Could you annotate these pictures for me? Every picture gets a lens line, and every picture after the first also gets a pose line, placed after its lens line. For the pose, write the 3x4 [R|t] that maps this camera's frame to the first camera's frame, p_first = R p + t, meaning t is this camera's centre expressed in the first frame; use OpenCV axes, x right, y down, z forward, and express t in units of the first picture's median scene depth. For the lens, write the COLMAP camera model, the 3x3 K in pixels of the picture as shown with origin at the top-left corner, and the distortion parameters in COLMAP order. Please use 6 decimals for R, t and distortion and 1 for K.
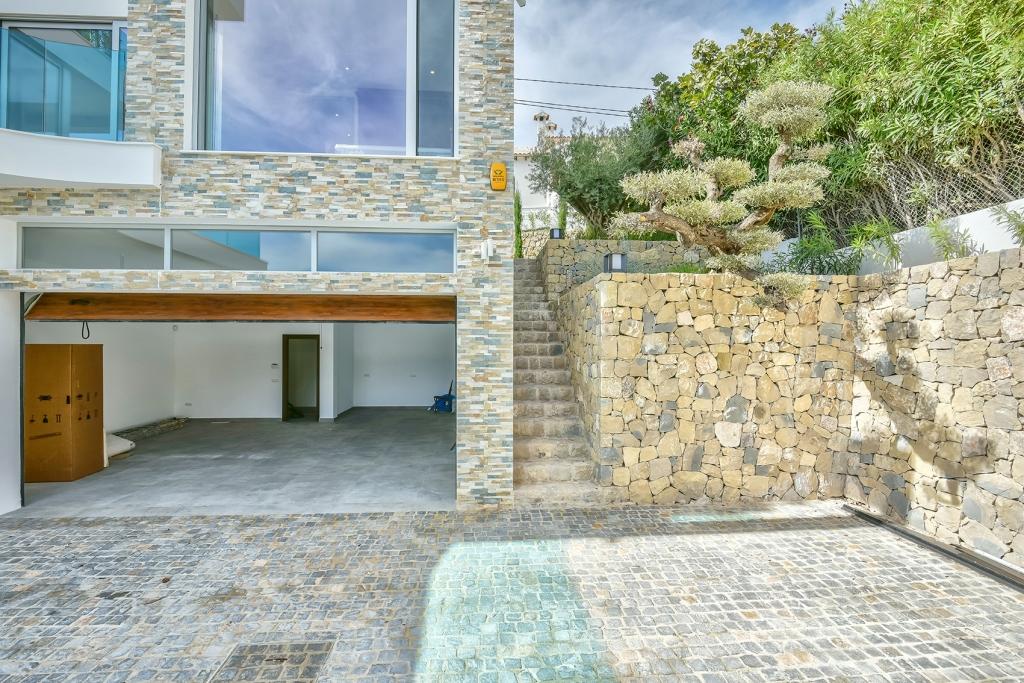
lens RADIAL K [[471.0, 0, 514.8], [0, 471.0, 339.9], [0, 0, 1]] dist [0.001204, -0.000168]
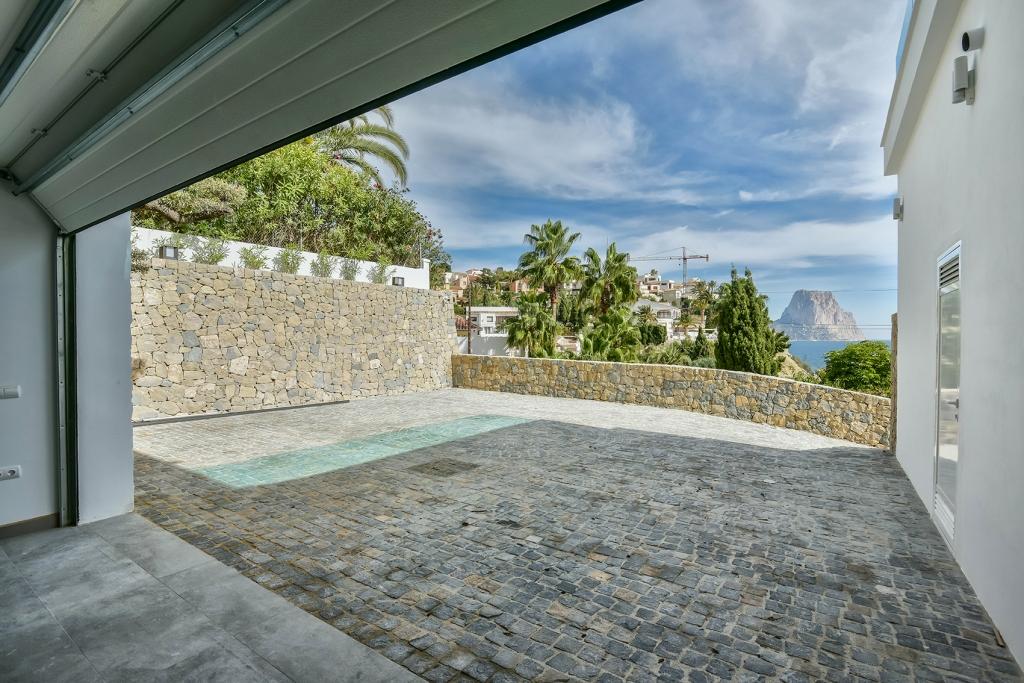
lens RADIAL K [[471.0, 0, 513.4], [0, 471.0, 343.9], [0, 0, 1]] dist [0.001204, -0.000168]
pose [[-0.779747, -0.005158, 0.626074, -1.383841], [-0.001176, 0.999976, 0.006775, 0.150300], [-0.626094, 0.004546, -0.779734, 1.653946]]
